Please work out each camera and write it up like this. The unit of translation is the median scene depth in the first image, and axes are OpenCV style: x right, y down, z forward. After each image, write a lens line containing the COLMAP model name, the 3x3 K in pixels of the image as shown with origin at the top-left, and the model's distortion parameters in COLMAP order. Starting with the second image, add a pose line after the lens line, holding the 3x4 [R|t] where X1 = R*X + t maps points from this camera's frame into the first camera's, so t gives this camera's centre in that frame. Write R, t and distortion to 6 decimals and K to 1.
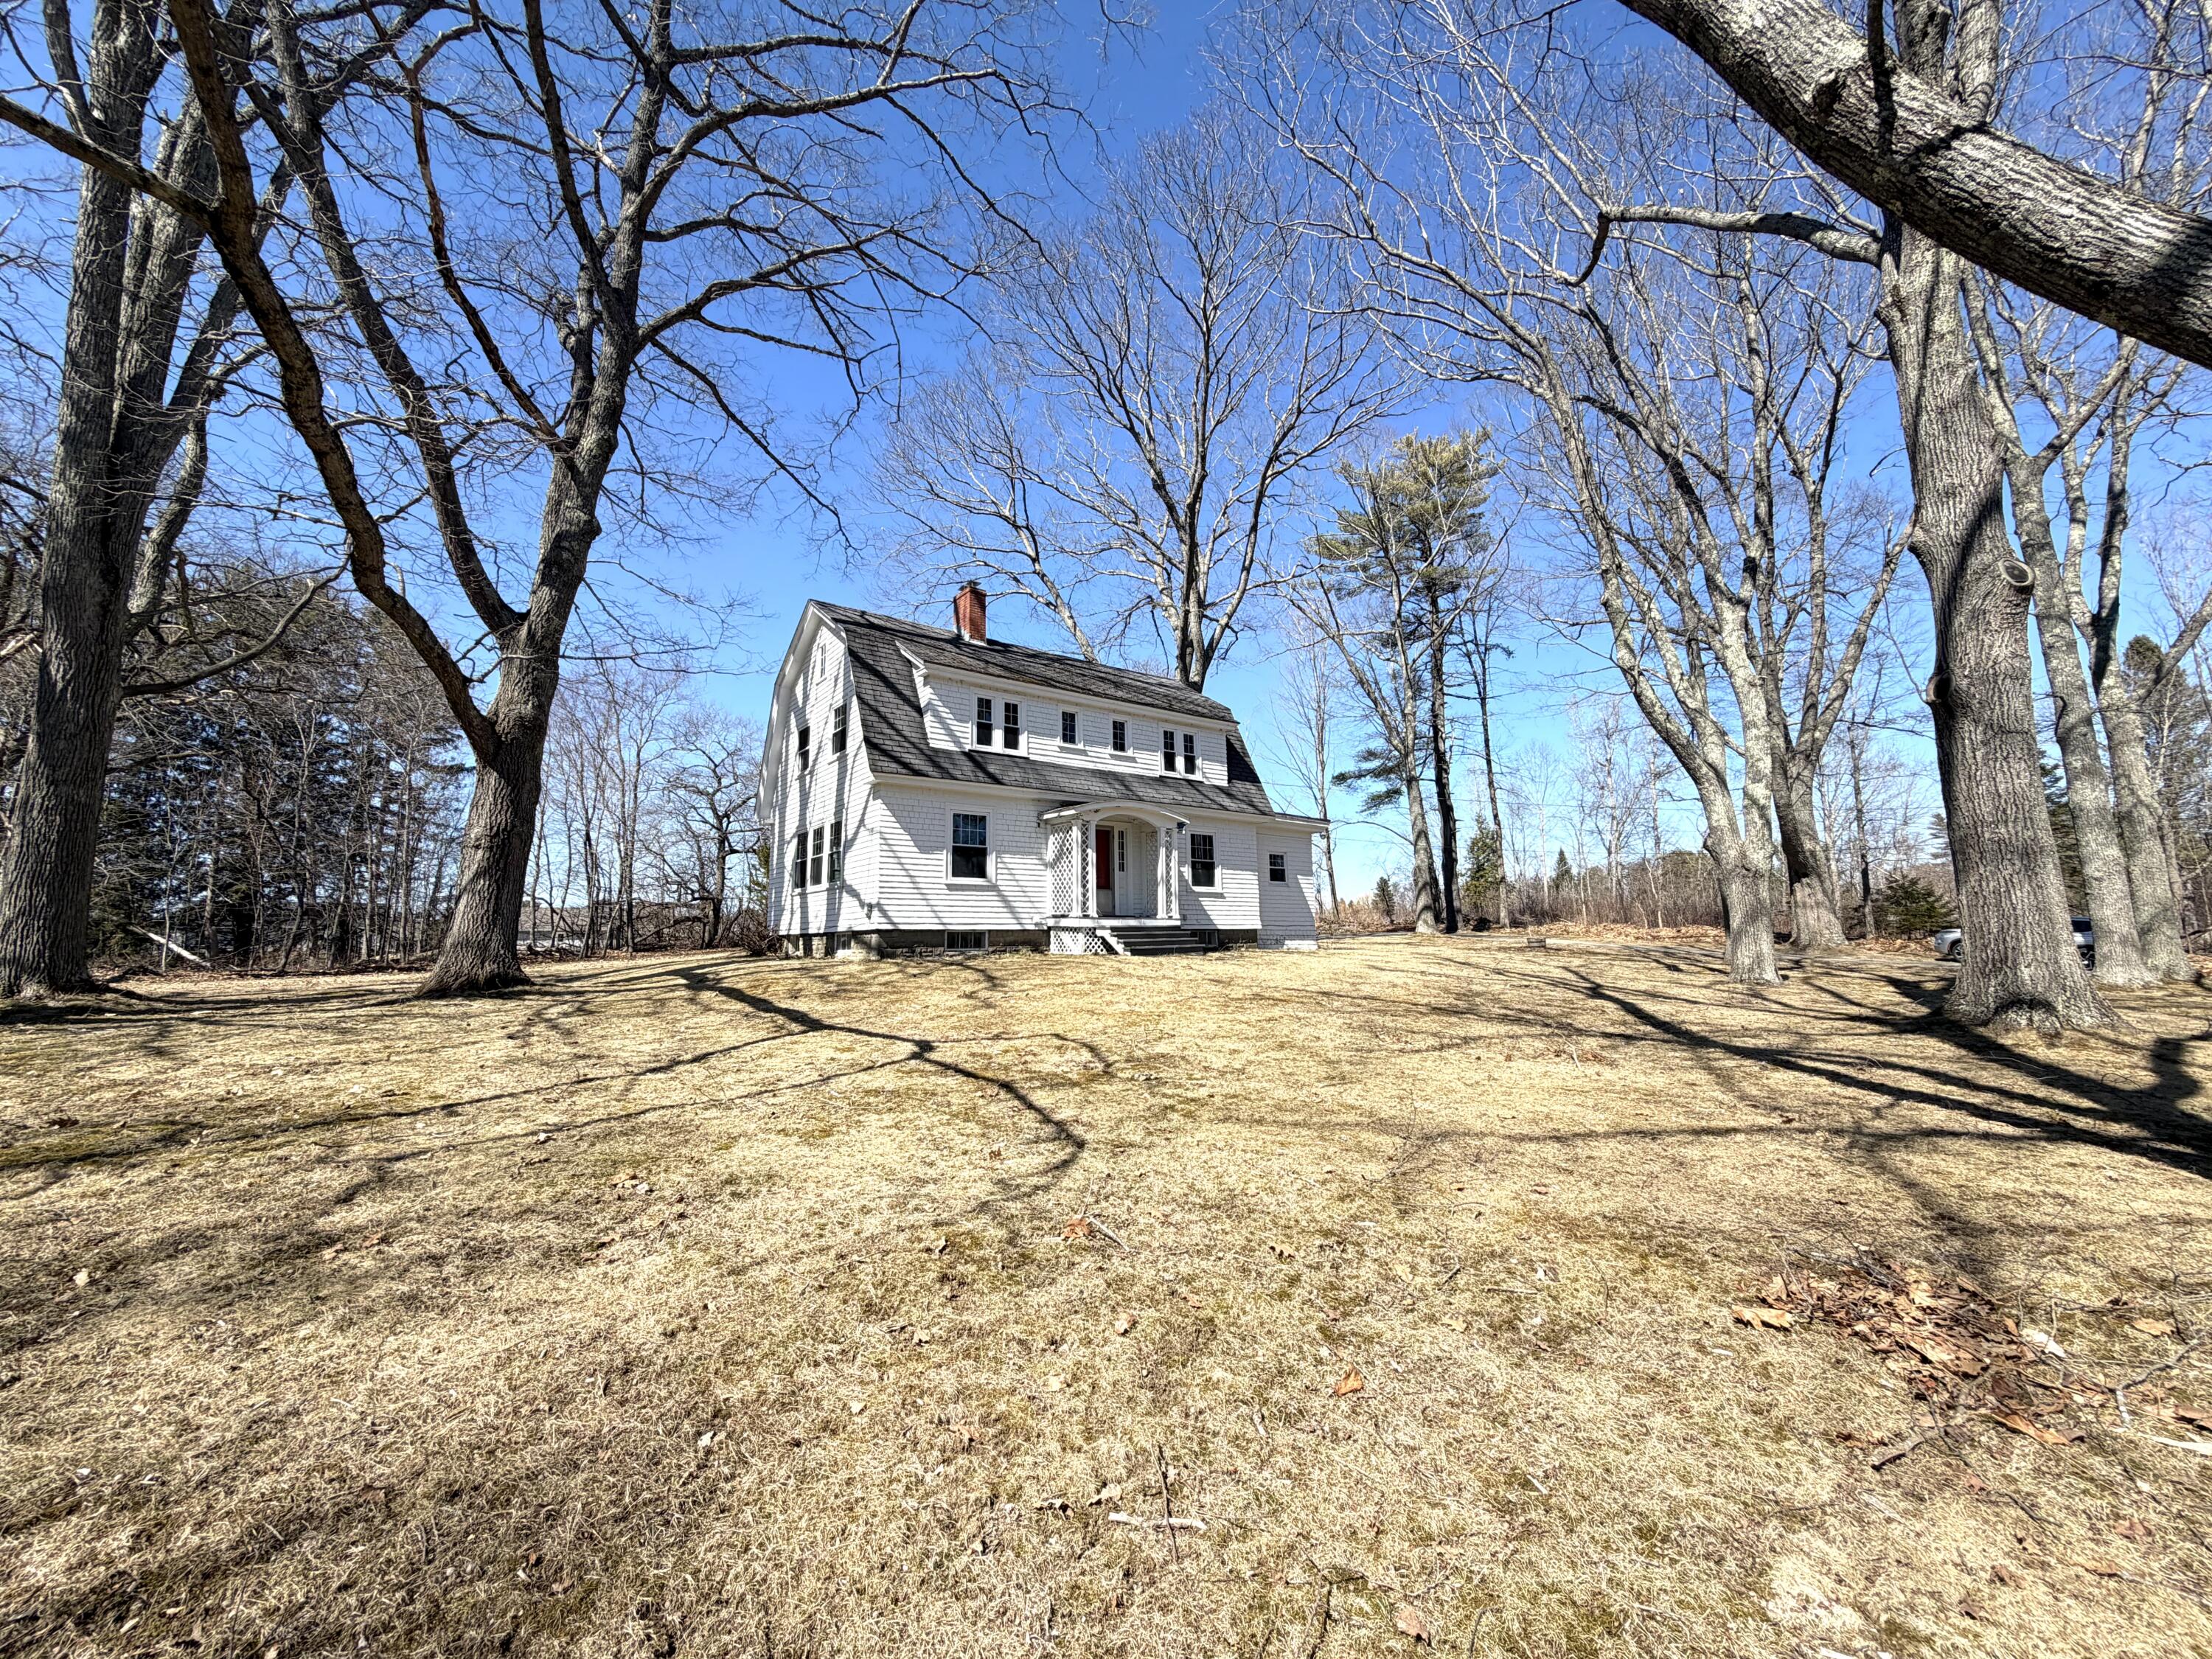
lens RADIAL K [[883.0, 0, 1106.2], [0, 883.0, 825.3], [0, 0, 1]] dist [0.000826, 0.000104]
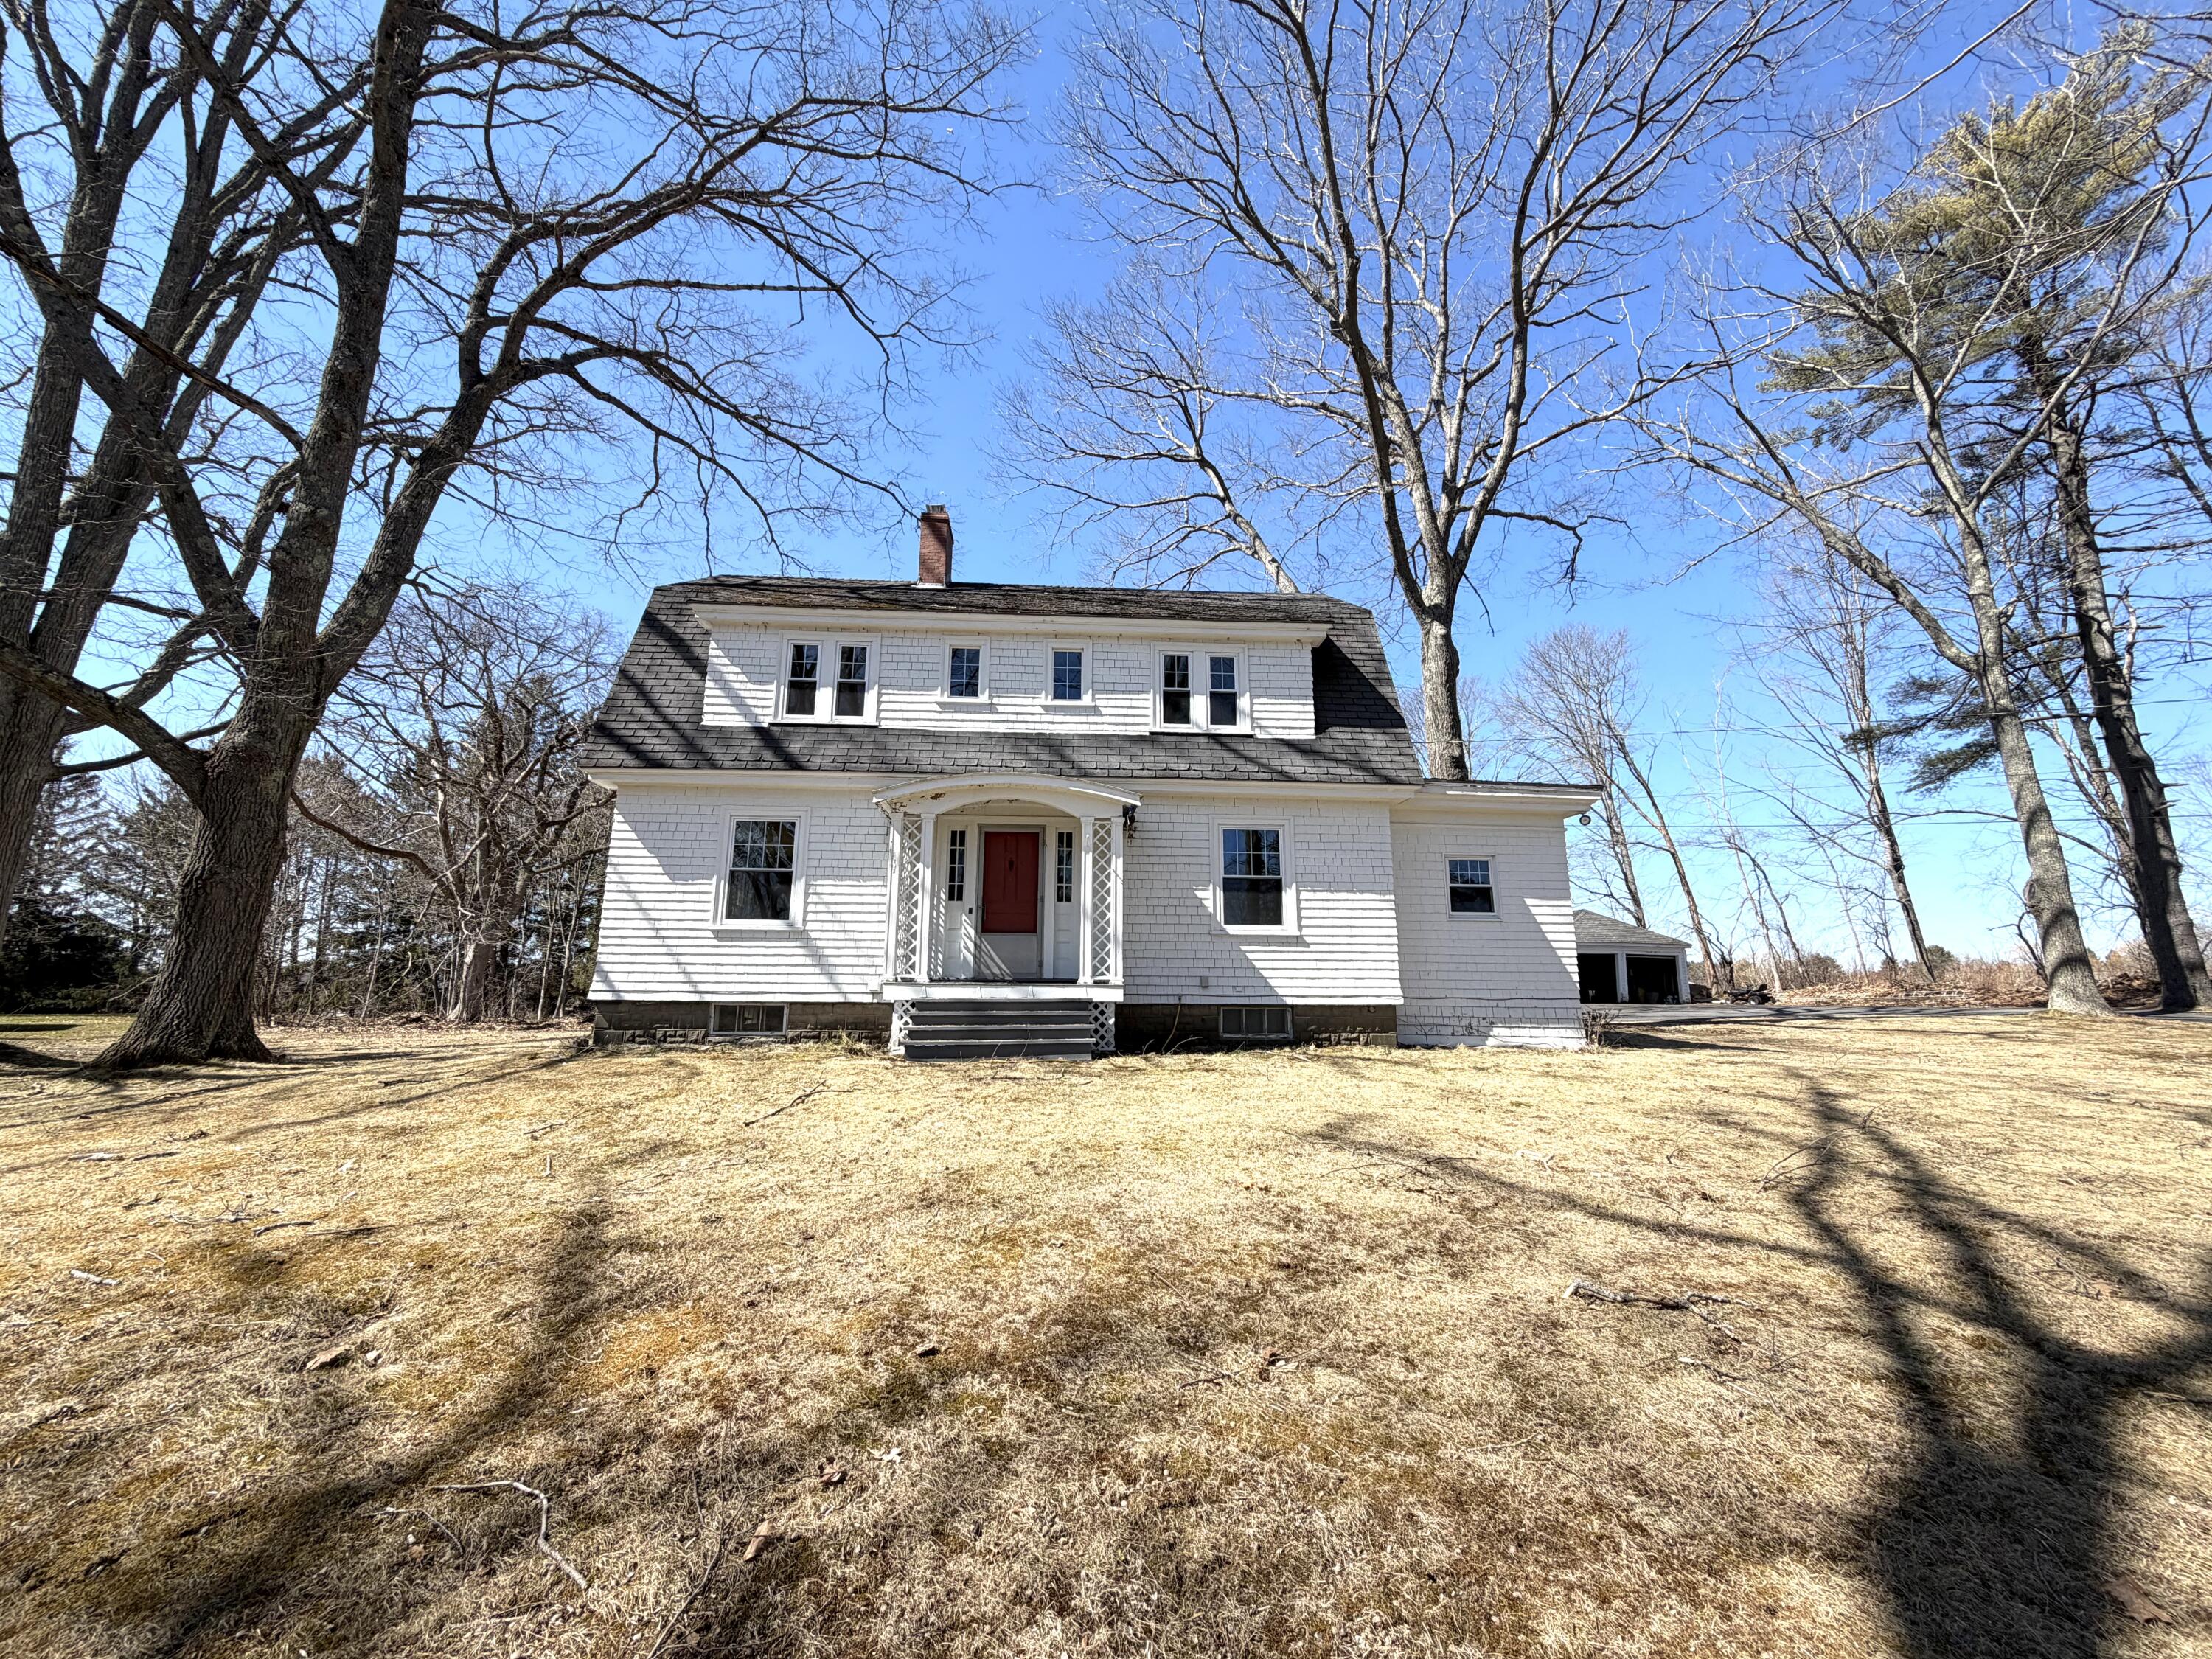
lens RADIAL K [[883.0, 0, 1106.9], [0, 883.0, 826.2], [0, 0, 1]] dist [0.000826, 0.000104]
pose [[0.832274, -0.092646, -0.546568, 0.351312], [0.057407, 0.995039, -0.081250, 0.050296], [0.551385, 0.036246, 0.833463, 0.518595]]
